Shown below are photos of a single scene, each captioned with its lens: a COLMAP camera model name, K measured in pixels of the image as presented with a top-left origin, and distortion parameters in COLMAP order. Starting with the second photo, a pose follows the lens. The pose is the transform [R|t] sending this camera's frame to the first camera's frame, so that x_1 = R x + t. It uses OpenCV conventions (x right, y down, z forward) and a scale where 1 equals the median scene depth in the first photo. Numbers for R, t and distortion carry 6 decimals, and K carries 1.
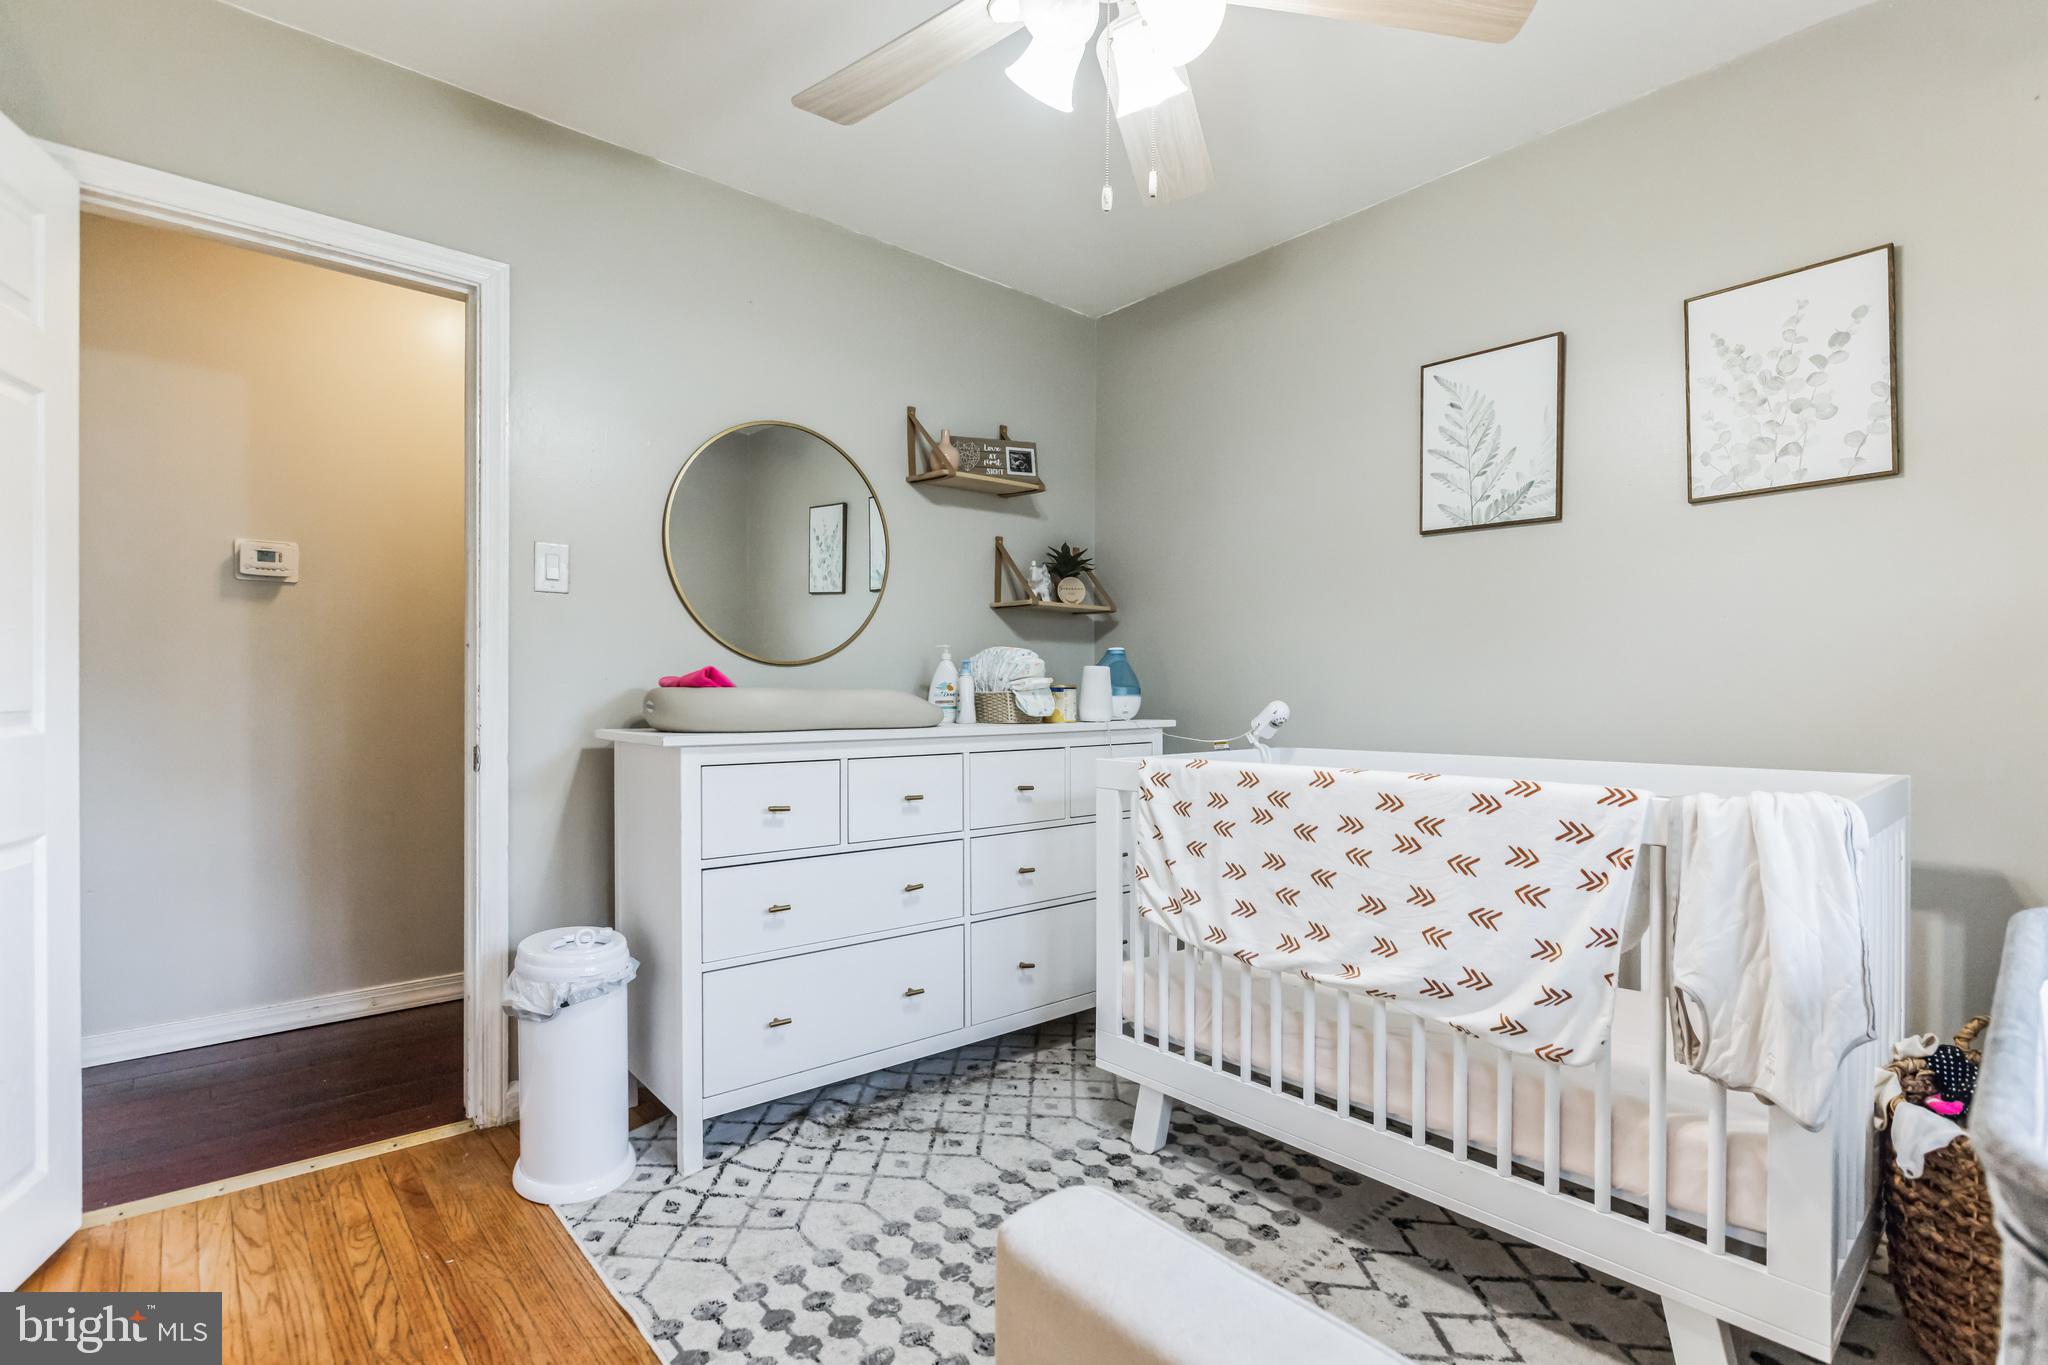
lens RADIAL K [[958.4, 0, 1042.1], [0, 958.4, 693.7], [0, 0, 1]] dist [0.004089, 0.001008]
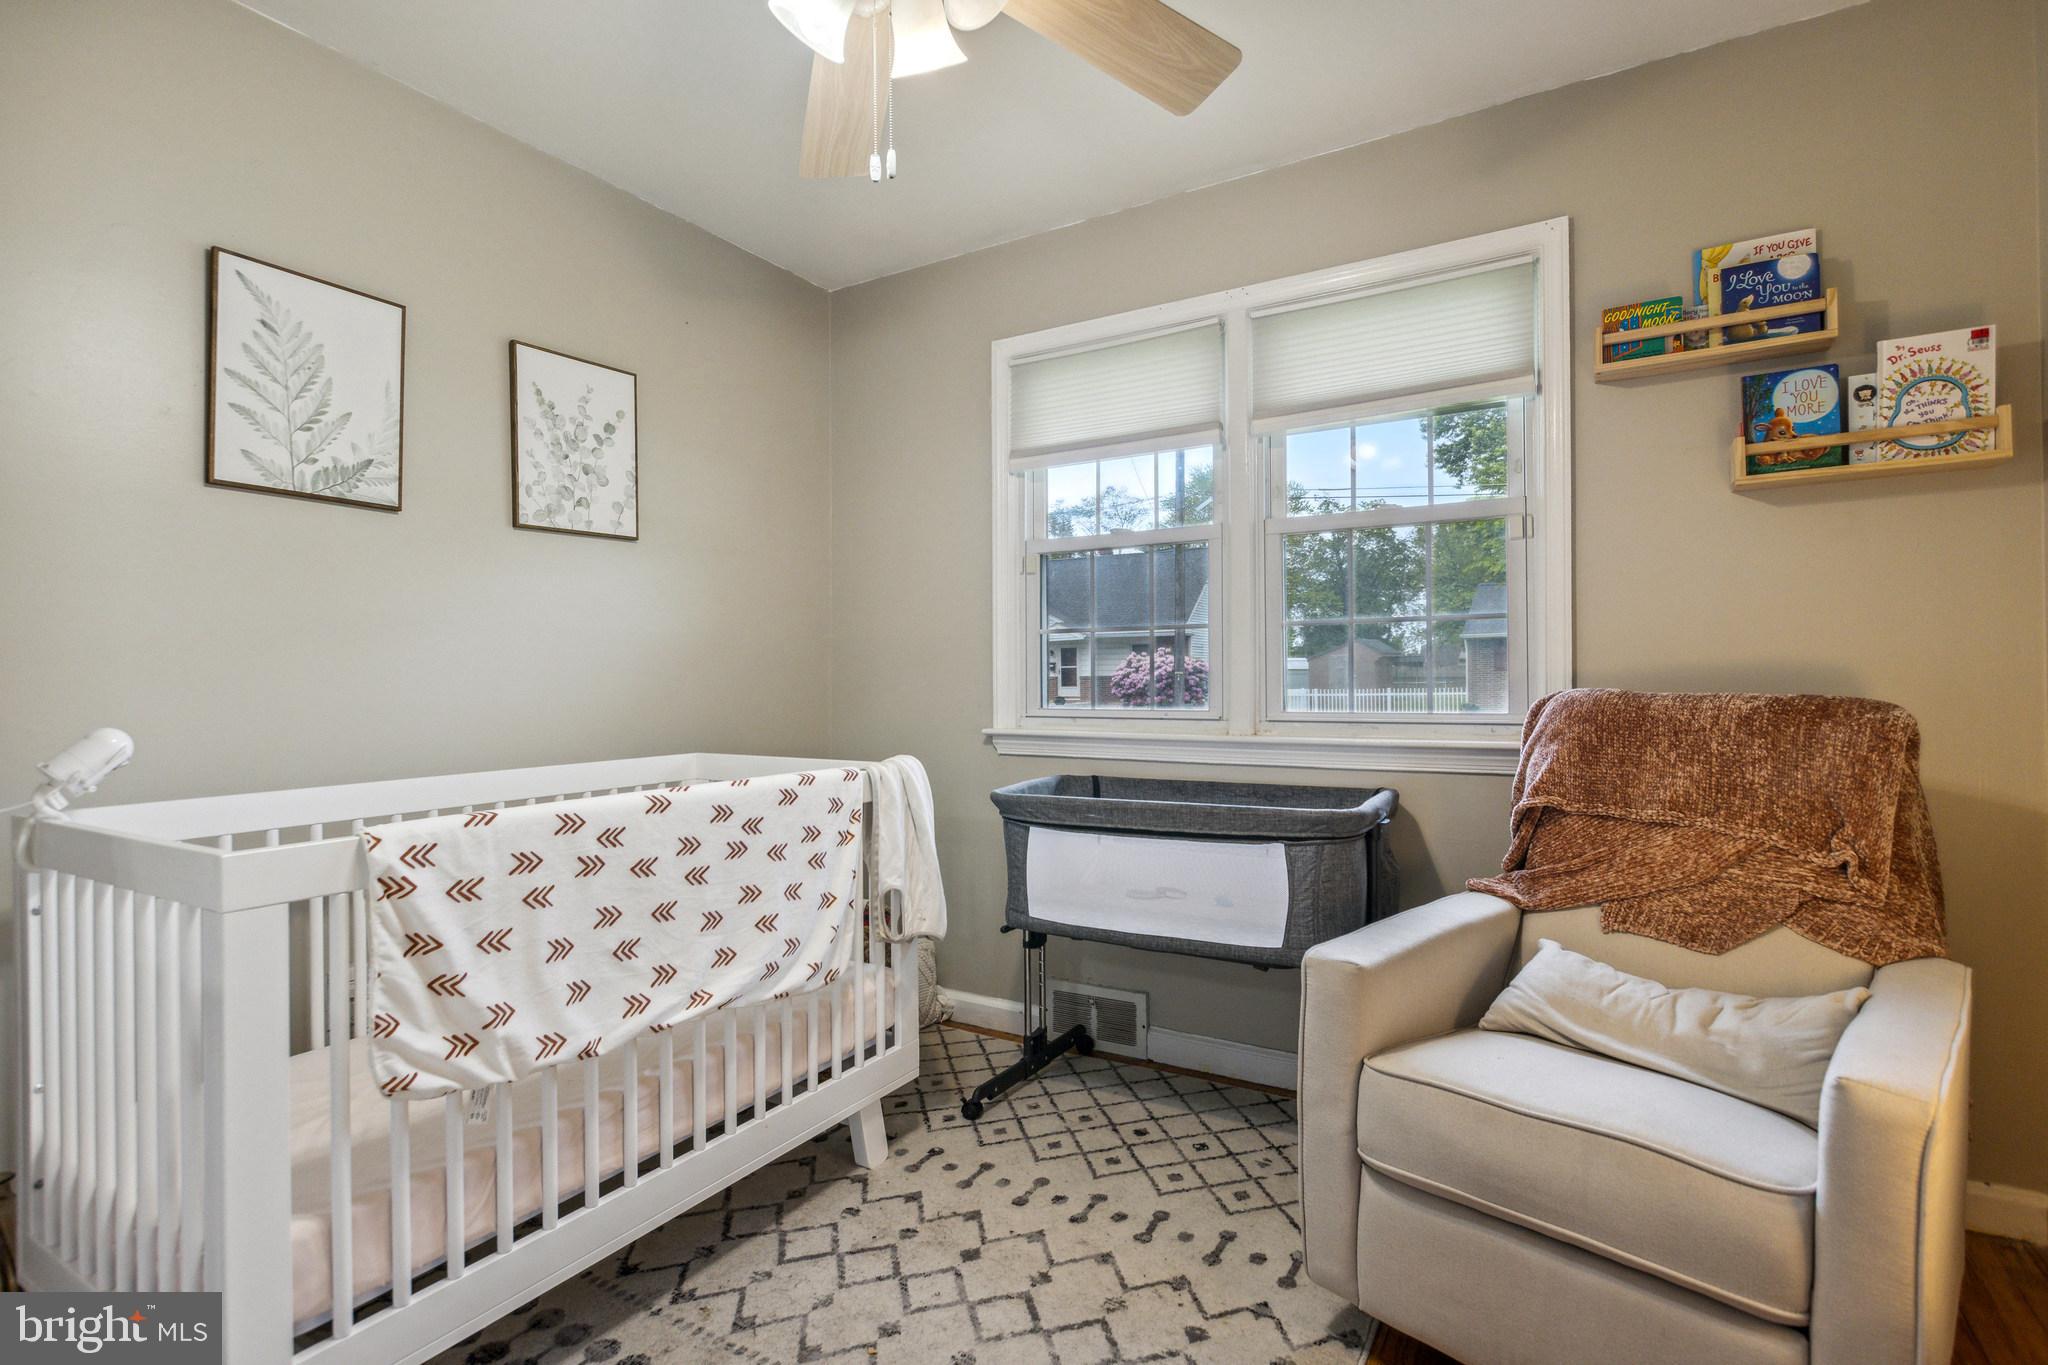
lens RADIAL K [[958.4, 0, 1042.5], [0, 958.4, 676.4], [0, 0, 1]] dist [0.004089, 0.001008]
pose [[-0.281958, 0.004534, 0.959416, -0.635002], [0.008953, 0.999958, -0.002094, -0.023478], [-0.959385, 0.007999, -0.281986, 0.858256]]
